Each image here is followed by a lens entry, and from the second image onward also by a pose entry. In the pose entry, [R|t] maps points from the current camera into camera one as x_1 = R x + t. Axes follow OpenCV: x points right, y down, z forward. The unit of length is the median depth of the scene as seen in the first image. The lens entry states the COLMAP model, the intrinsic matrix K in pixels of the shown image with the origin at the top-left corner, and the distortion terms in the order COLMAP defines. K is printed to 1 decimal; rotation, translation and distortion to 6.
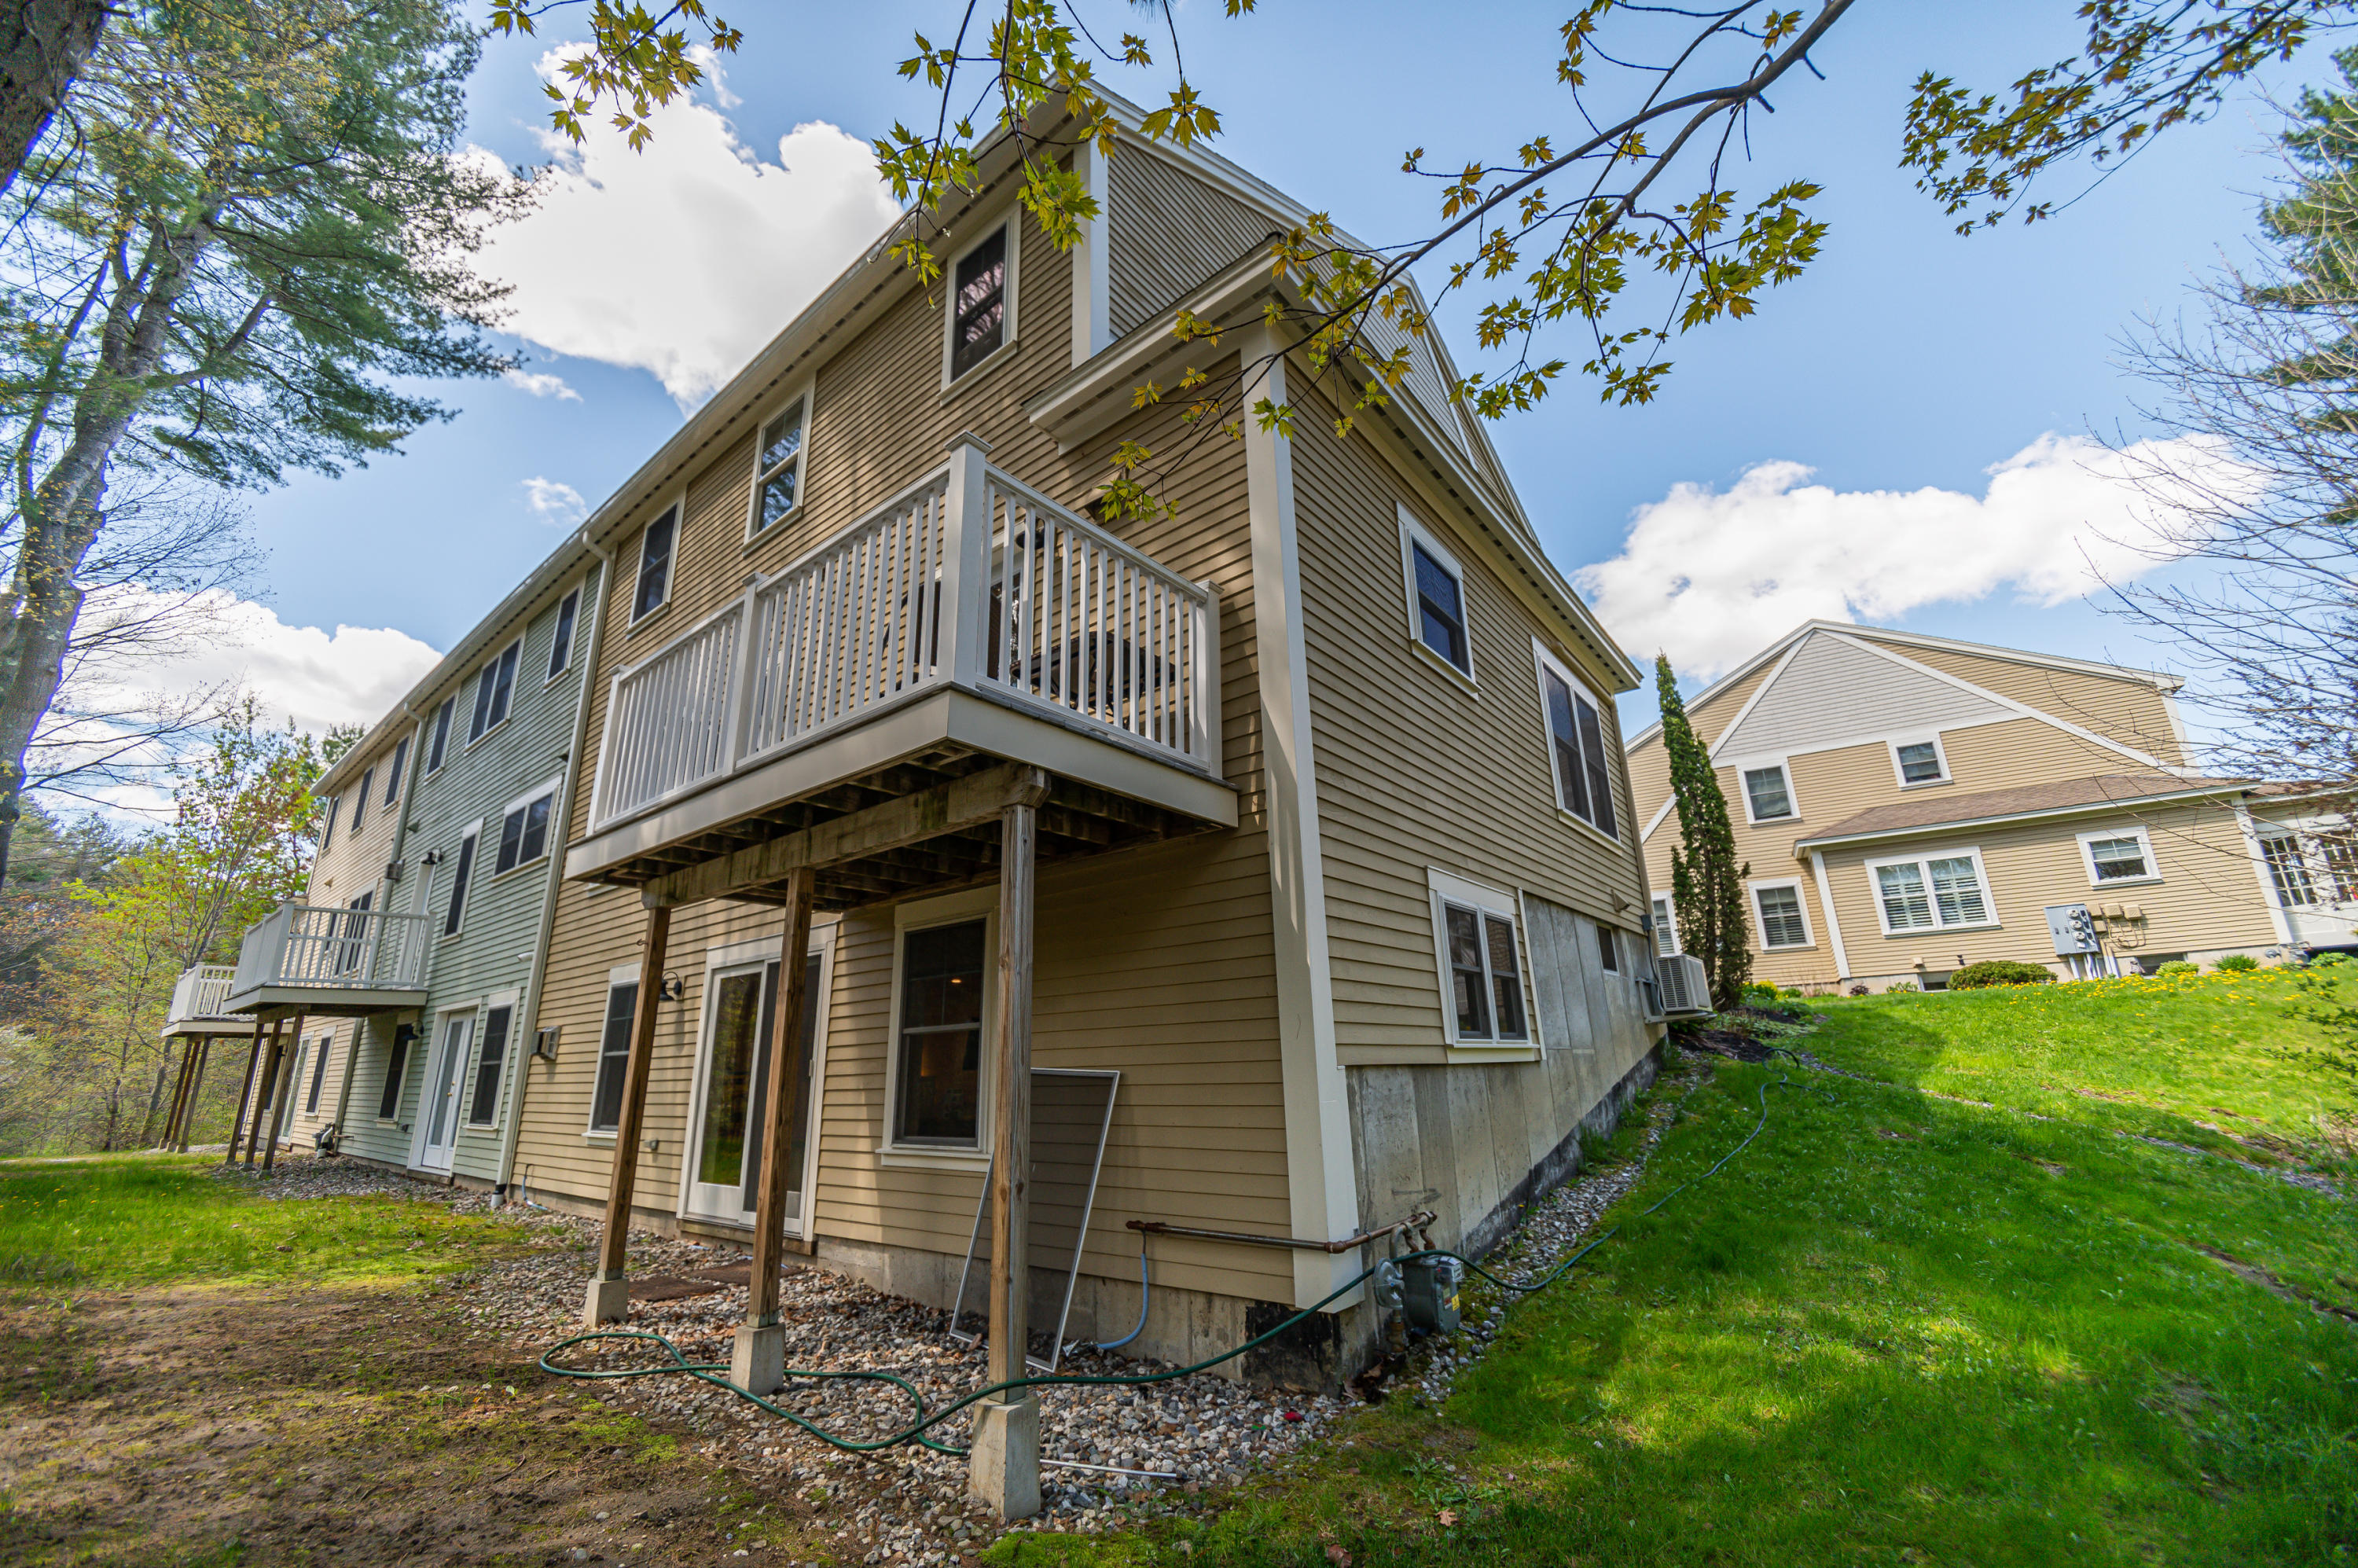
lens RADIAL K [[906.2, 0, 1179.0], [0, 906.2, 784.0], [0, 0, 1]] dist [-0.017869, -0.000352]
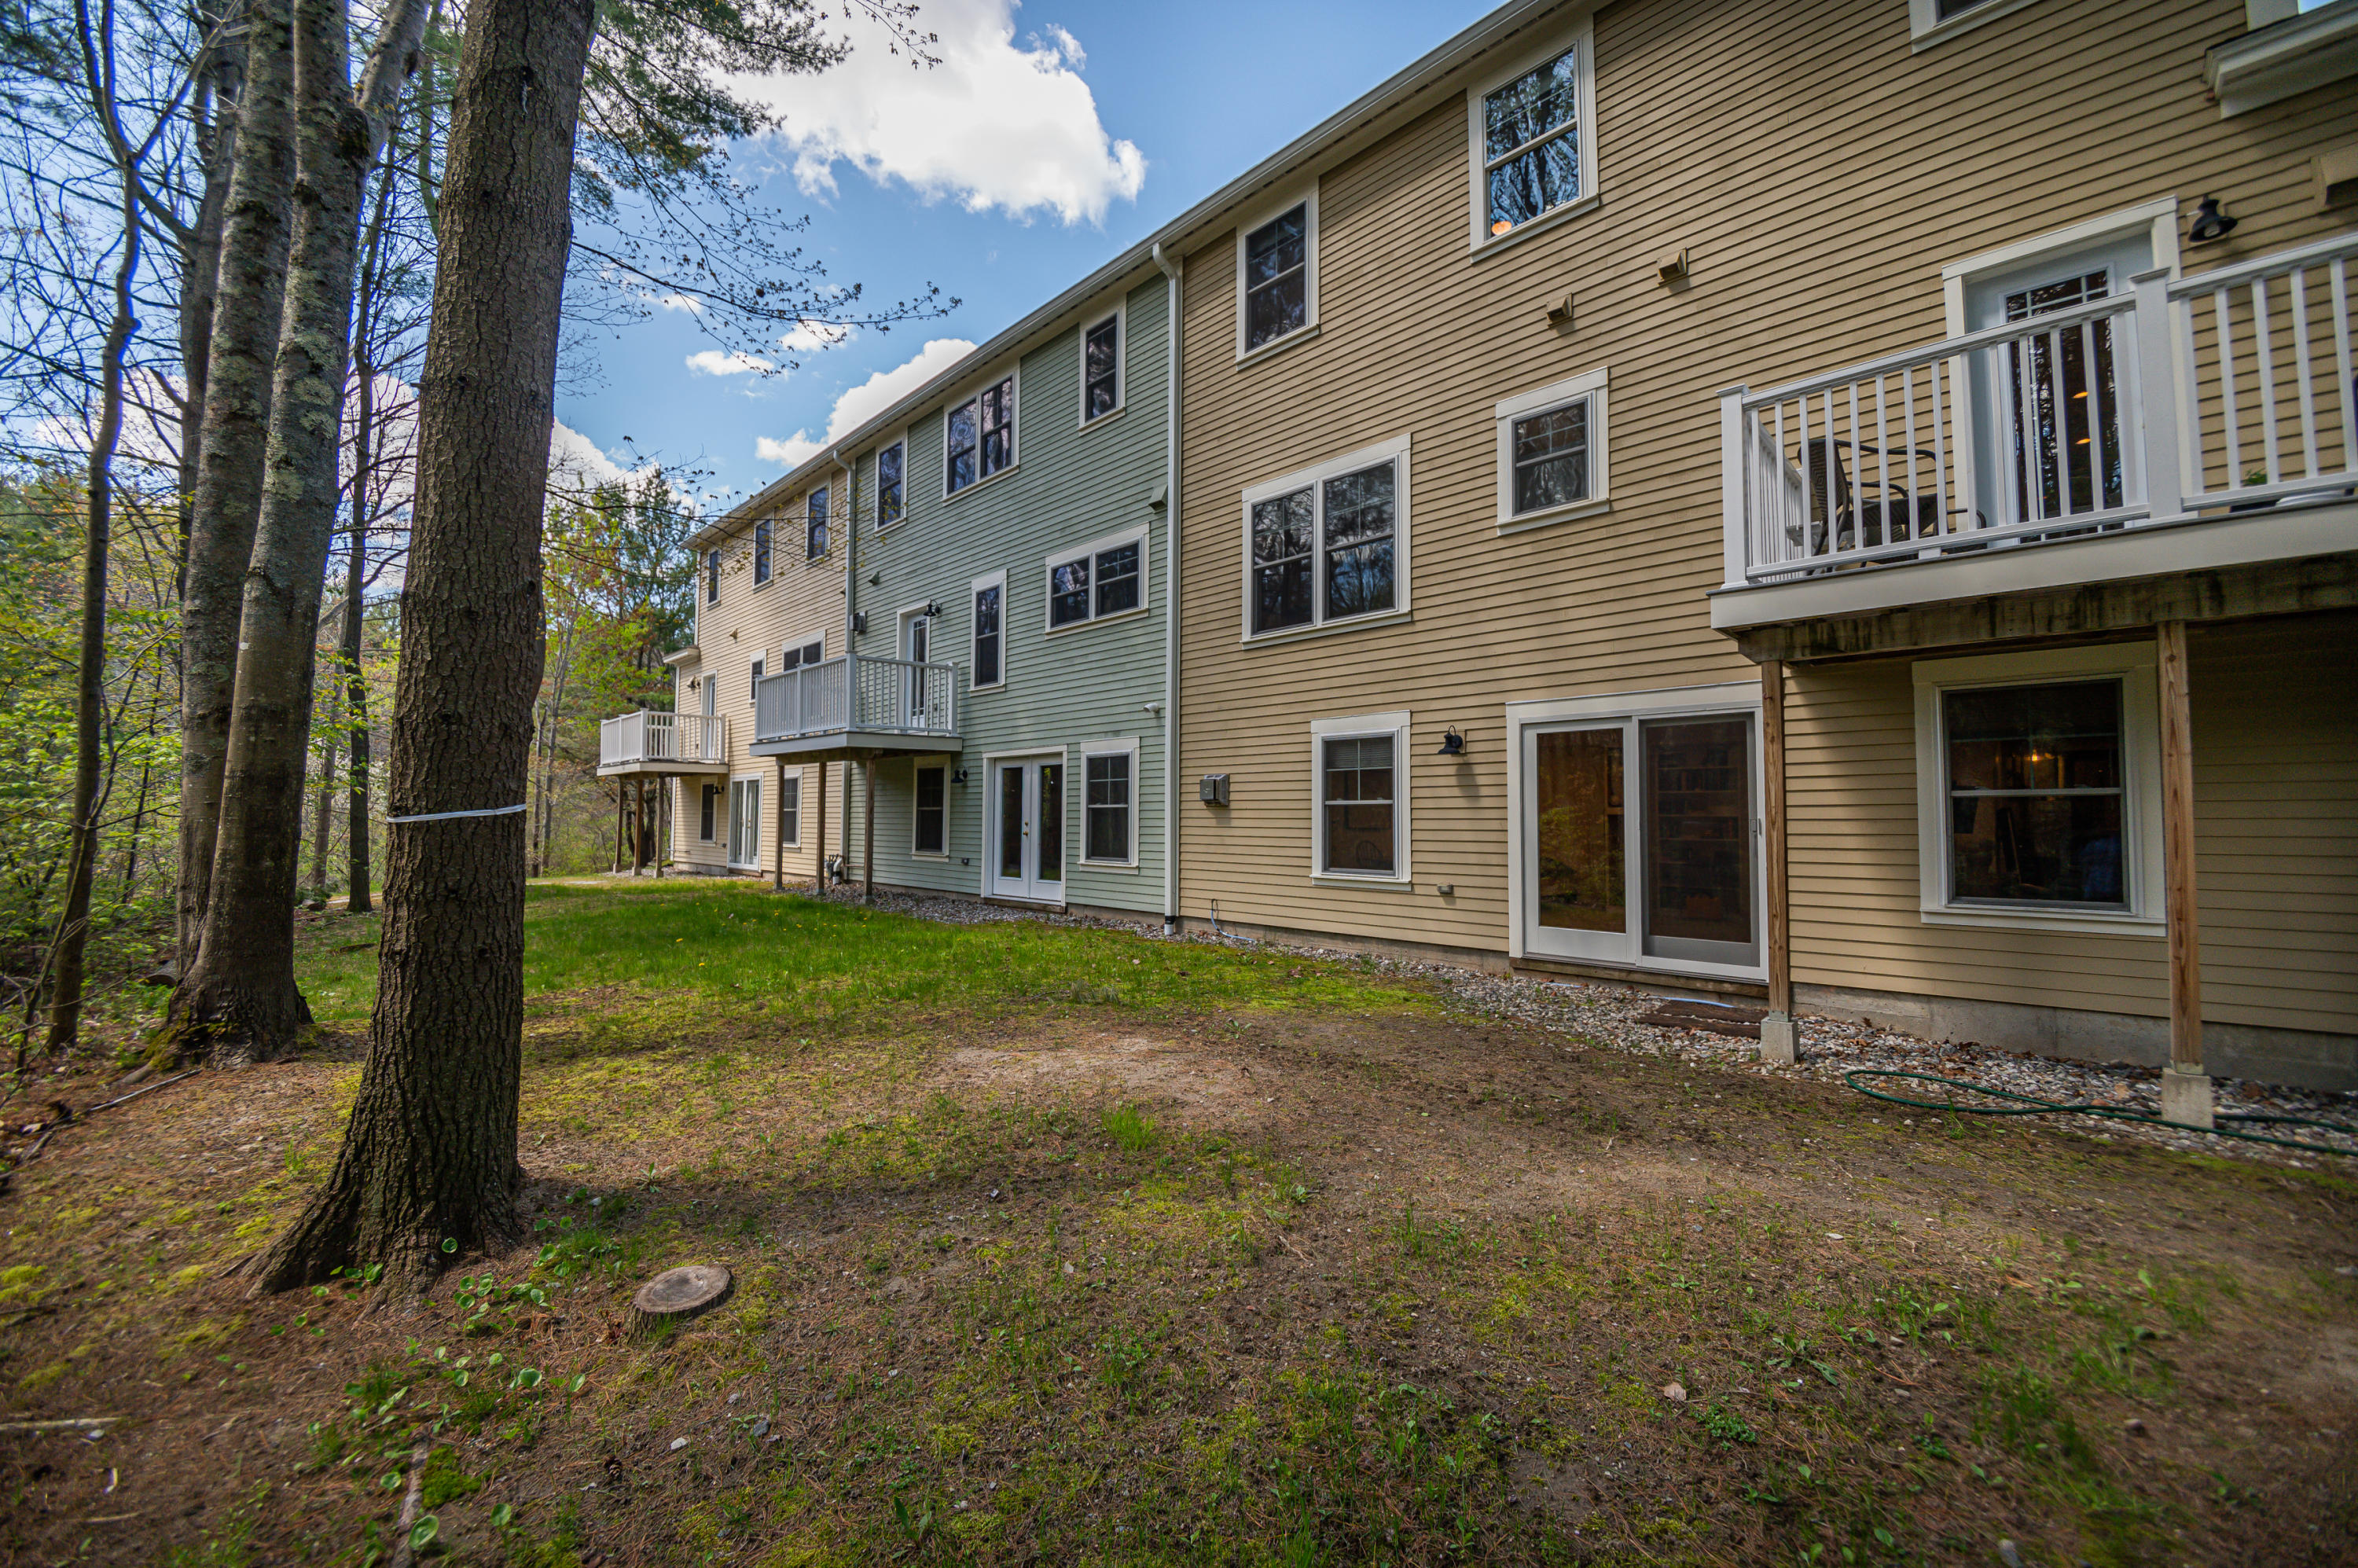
lens RADIAL K [[906.2, 0, 1179.0], [0, 906.2, 784.0], [0, 0, 1]] dist [-0.017869, -0.000352]
pose [[0.993421, 0.036445, -0.108562, -0.516814], [-0.007868, 0.967487, 0.252797, 0.014339], [0.114245, -0.250280, 0.961409, -0.007703]]
